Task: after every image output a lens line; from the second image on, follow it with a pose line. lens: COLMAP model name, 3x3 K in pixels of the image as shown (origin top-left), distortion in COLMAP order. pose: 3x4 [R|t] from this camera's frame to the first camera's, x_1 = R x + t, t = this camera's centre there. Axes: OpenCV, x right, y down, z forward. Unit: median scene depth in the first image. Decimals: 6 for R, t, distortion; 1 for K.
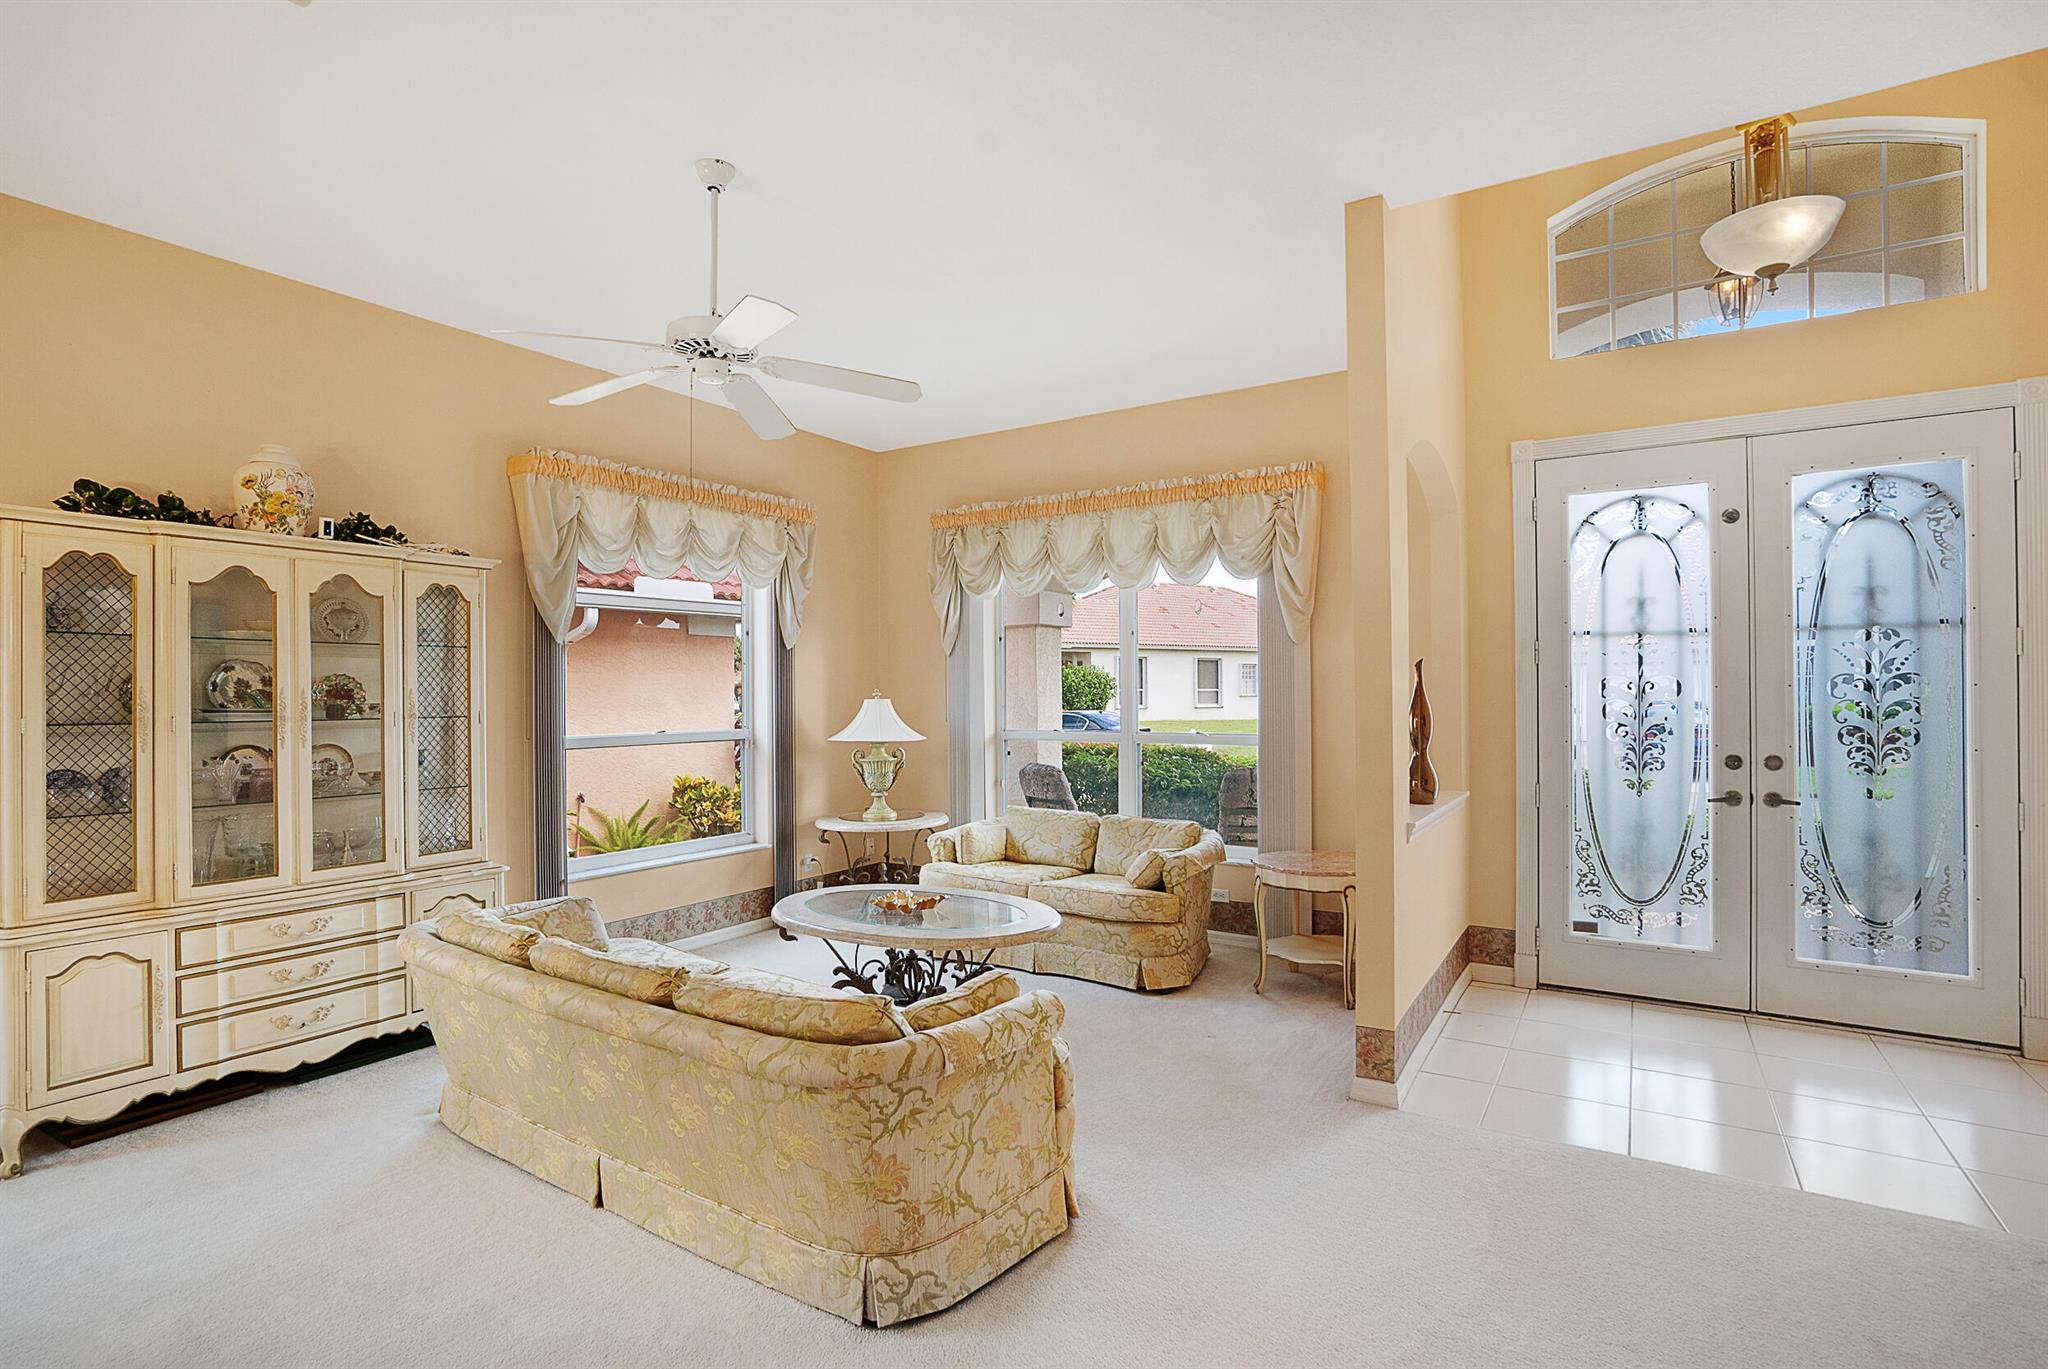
lens RADIAL K [[1002.6, 0, 1013.4], [0, 1002.6, 686.3], [0, 0, 1]] dist [-0.045964, 0.022839]
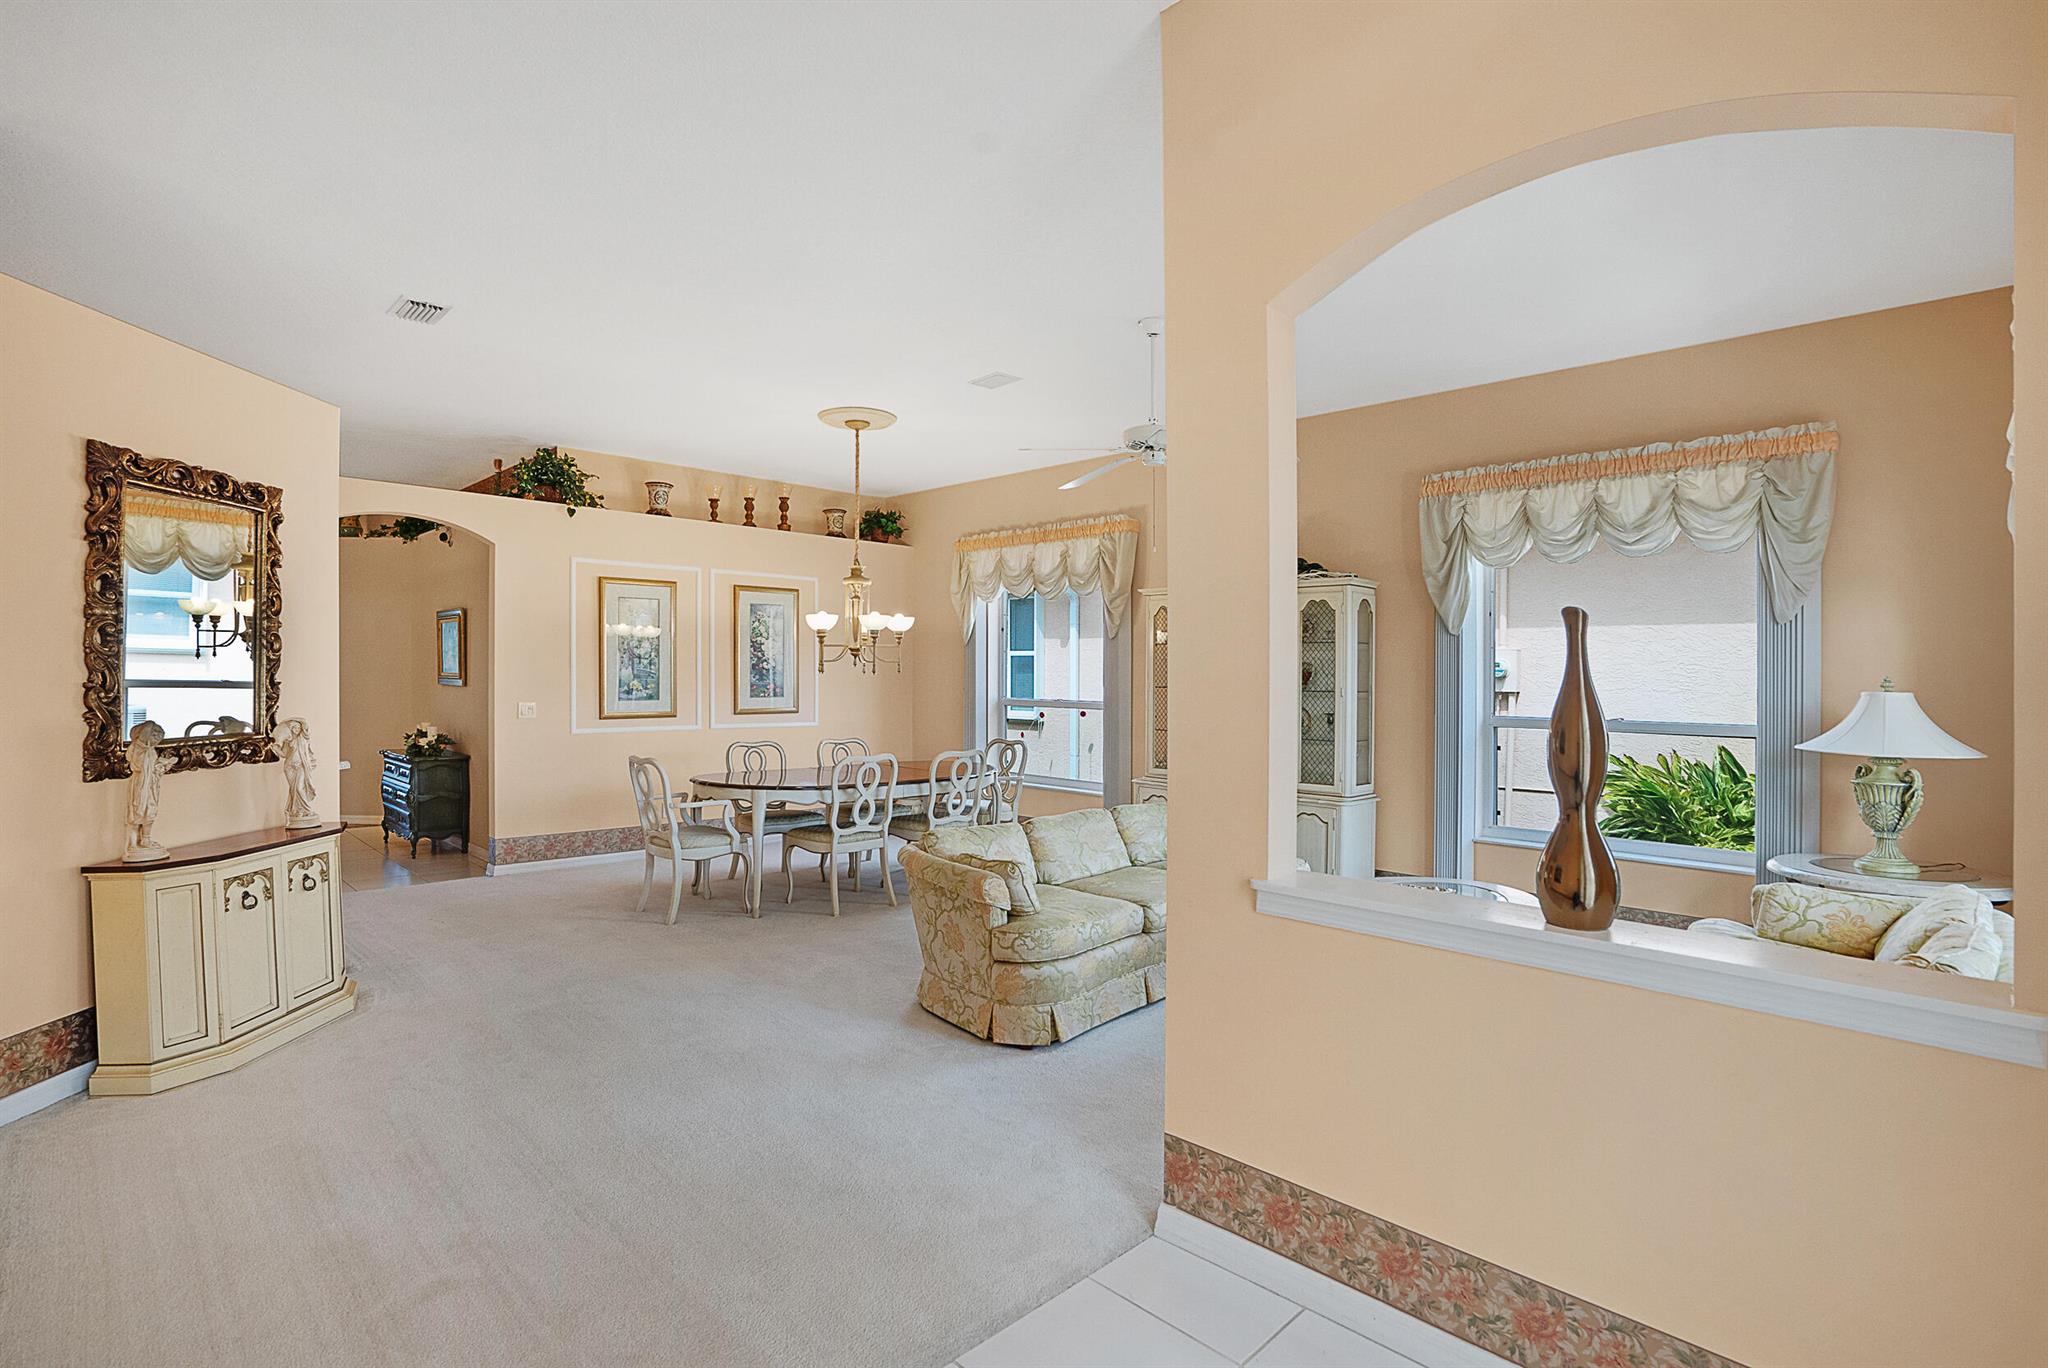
lens RADIAL K [[1002.6, 0, 1013.4], [0, 1002.6, 685.8], [0, 0, 1]] dist [-0.045964, 0.022839]
pose [[-0.237031, 0.007861, -0.971470, 0.954502], [-0.003408, 0.999954, 0.008923, 0.009783], [0.971496, 0.005425, -0.236993, 0.906816]]
